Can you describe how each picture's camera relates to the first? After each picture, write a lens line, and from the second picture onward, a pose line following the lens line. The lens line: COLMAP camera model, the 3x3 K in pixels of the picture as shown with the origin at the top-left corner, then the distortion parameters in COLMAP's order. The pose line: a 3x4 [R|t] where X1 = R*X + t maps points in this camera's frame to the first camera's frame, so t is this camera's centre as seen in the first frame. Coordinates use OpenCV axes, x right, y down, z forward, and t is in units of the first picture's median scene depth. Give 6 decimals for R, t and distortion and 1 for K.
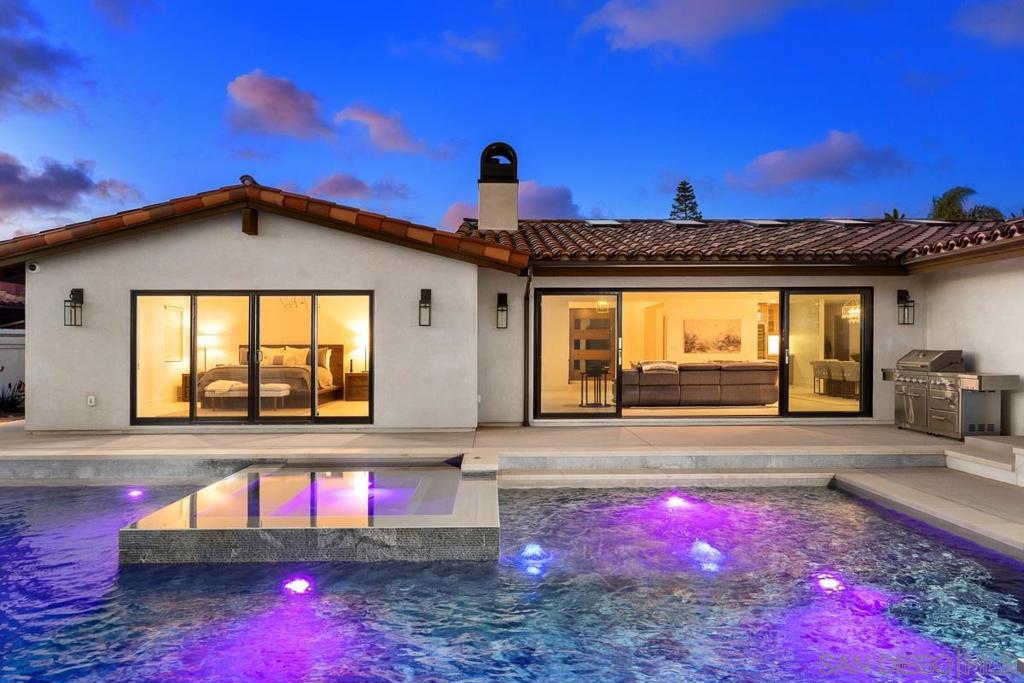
lens RADIAL K [[728.3, 0, 510.6], [0, 728.3, 358.8], [0, 0, 1]] dist [-0.001081, 0.000778]
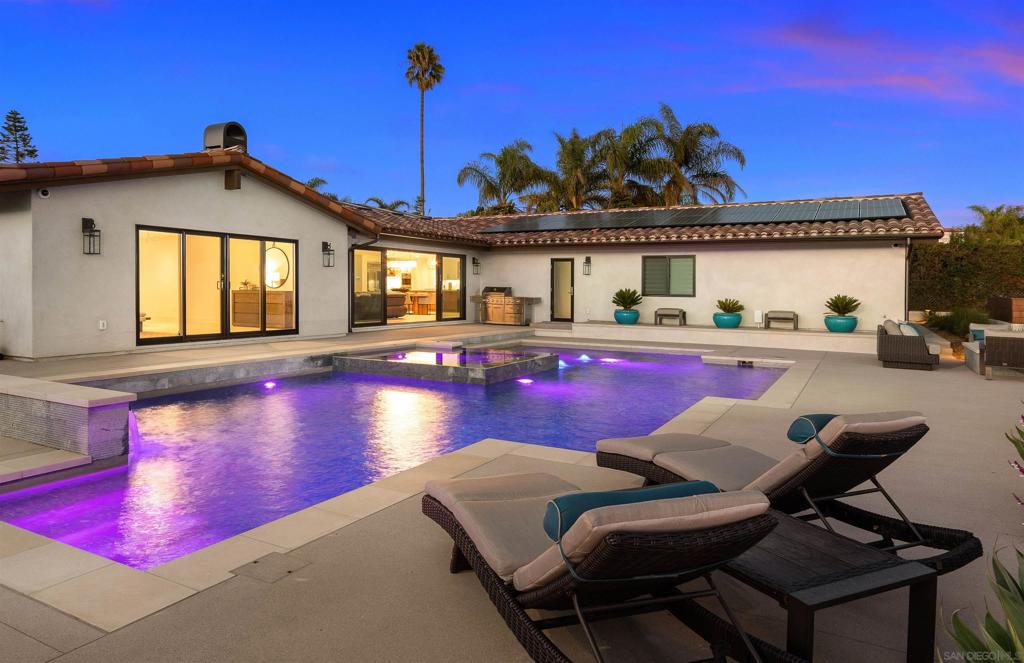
lens RADIAL K [[641.3, 0, 512.1], [0, 641.3, 301.1], [0, 0, 1]] dist [0.001209, 0.000216]
pose [[0.494502, -0.007145, 0.869147, -1.074560], [0.000220, 0.999967, 0.008096, 0.014900], [-0.869177, -0.003812, 0.494487, 0.016763]]
